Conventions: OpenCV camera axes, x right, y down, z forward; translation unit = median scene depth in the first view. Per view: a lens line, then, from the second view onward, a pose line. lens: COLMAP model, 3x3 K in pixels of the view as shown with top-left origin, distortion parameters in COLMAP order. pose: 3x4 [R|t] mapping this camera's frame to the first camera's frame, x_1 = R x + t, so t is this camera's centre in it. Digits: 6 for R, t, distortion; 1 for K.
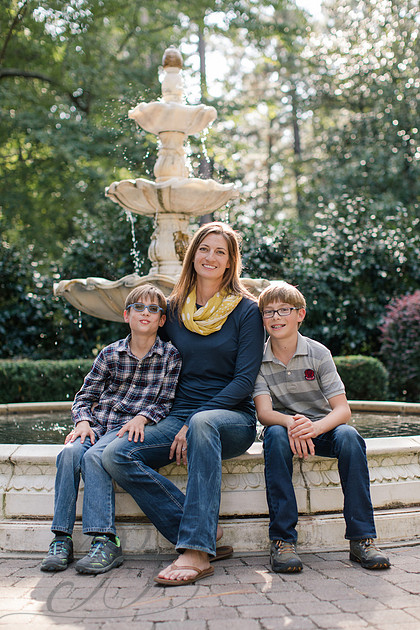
lens RADIAL K [[939.8, 0, 209.4], [0, 939.8, 316.6], [0, 0, 1]] dist [0.038659, 0.004136]
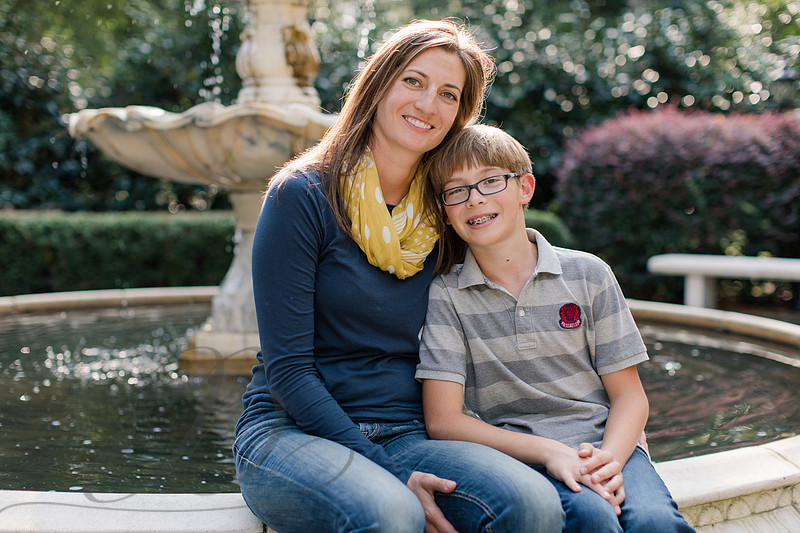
lens RADIAL K [[1133.3, 0, 407.1], [0, 1133.3, 263.2], [0, 0, 1]] dist [0.050898, -0.129504]
pose [[0.996153, 0.000440, 0.087632, -0.022622], [-0.009799, 0.994275, 0.106398, -0.021162], [-0.087083, -0.106847, 0.990455, 0.289547]]
